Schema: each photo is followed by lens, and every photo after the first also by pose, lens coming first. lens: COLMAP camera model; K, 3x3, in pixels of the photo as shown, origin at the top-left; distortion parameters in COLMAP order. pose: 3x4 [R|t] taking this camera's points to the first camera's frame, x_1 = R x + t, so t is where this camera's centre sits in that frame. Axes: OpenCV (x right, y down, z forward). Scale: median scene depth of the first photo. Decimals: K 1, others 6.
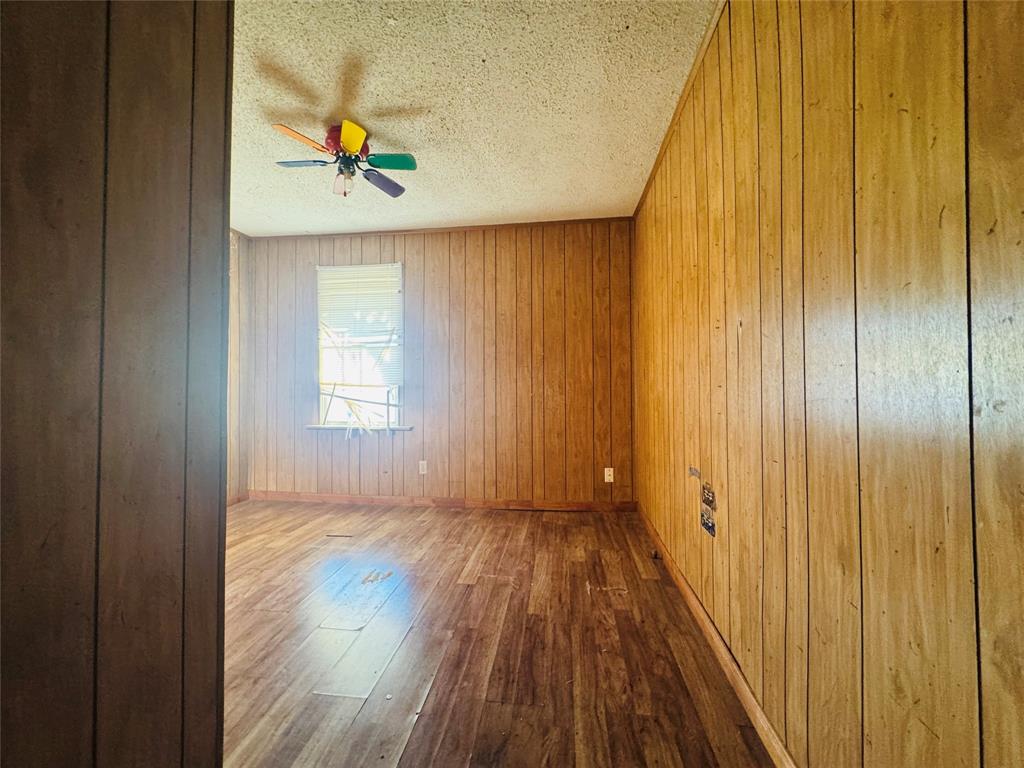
lens RADIAL K [[410.9, 0, 512.3], [0, 410.9, 383.1], [0, 0, 1]] dist [-0.002118, 0.000289]
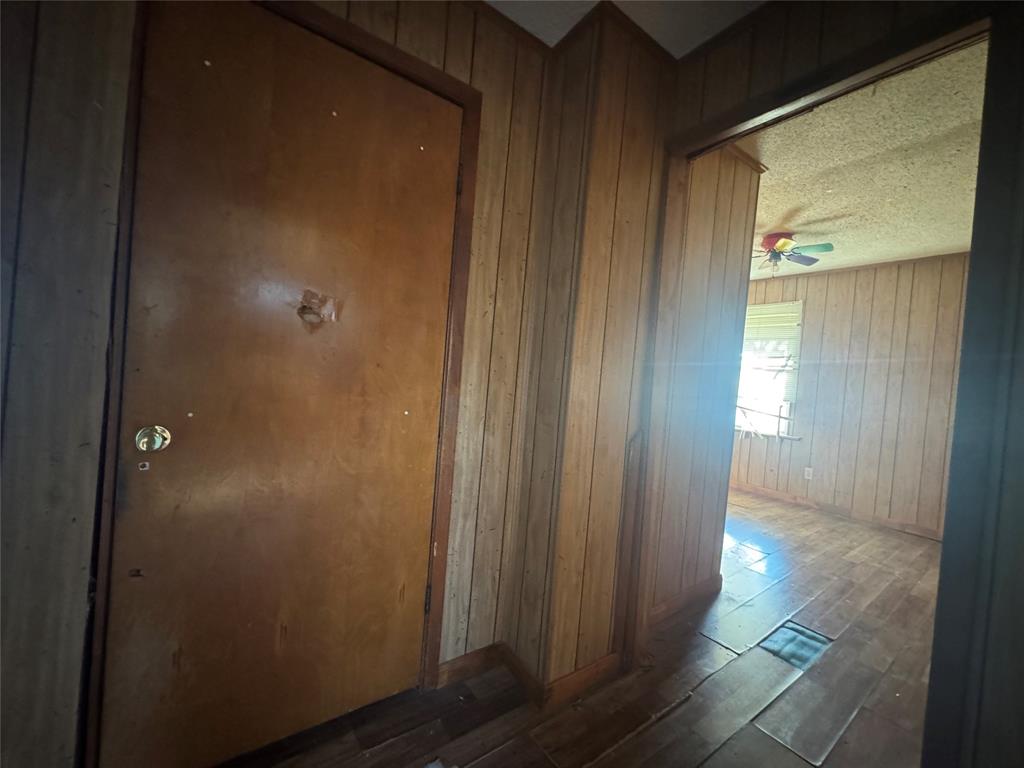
lens RADIAL K [[410.9, 0, 512.3], [0, 410.9, 383.1], [0, 0, 1]] dist [-0.002118, 0.000289]
pose [[0.685665, 0.073731, -0.724173, 0.035746], [-0.070768, 0.996896, 0.034494, -0.035978], [0.724469, 0.027597, 0.688755, -0.454830]]
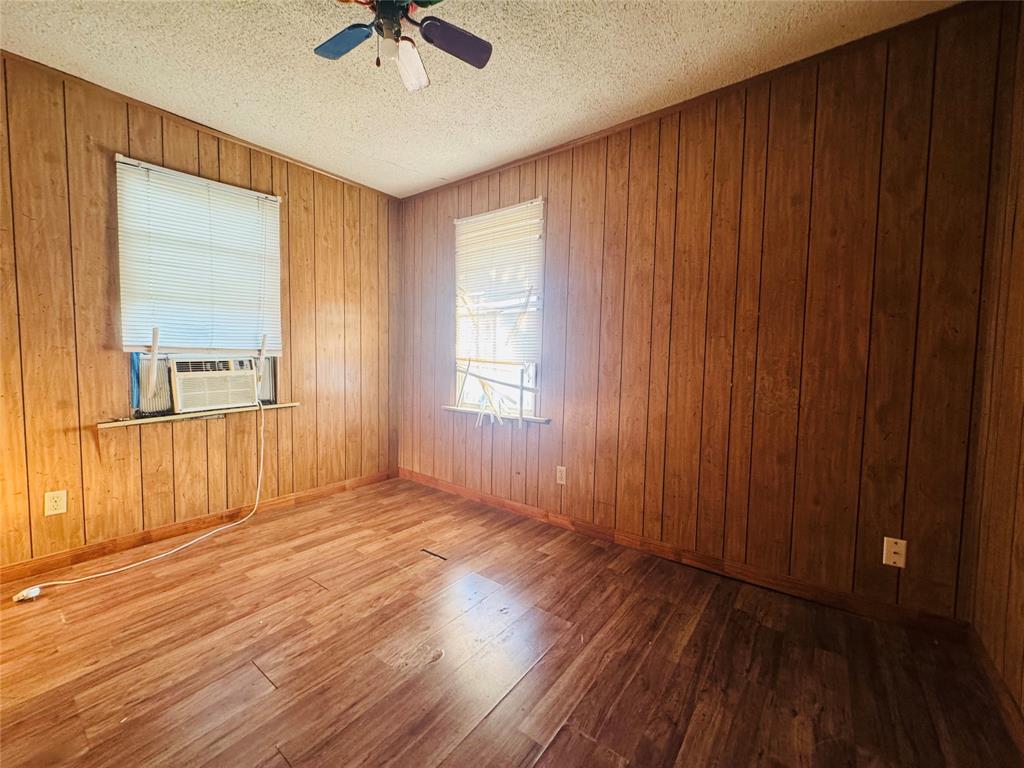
lens RADIAL K [[410.9, 0, 512.3], [0, 410.9, 383.1], [0, 0, 1]] dist [-0.002118, 0.000289]
pose [[0.866229, 0.048334, -0.497304, 0.068352], [-0.016593, 0.997544, 0.068049, -0.008917], [0.499372, -0.050694, 0.864903, 0.335177]]
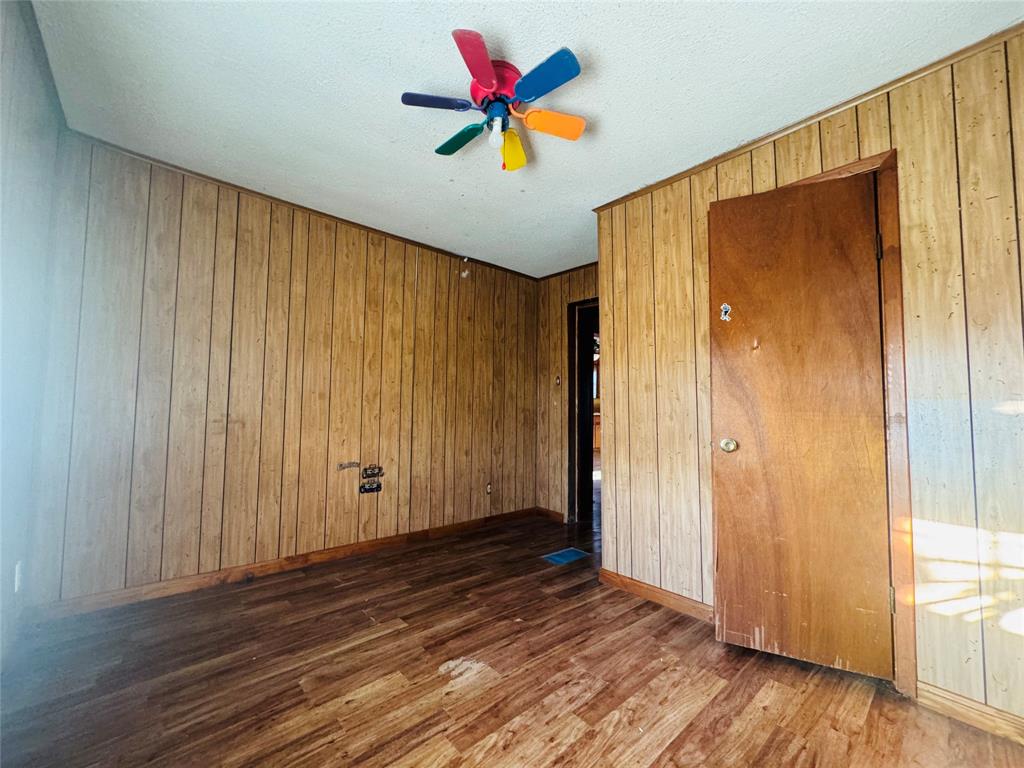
lens RADIAL K [[410.9, 0, 512.3], [0, 410.9, 383.1], [0, 0, 1]] dist [-0.002118, 0.000289]
pose [[-0.759753, 0.038618, 0.649064, -0.573678], [-0.017317, 0.996679, -0.079571, 0.010387], [-0.649981, -0.071694, -0.756561, 0.978158]]
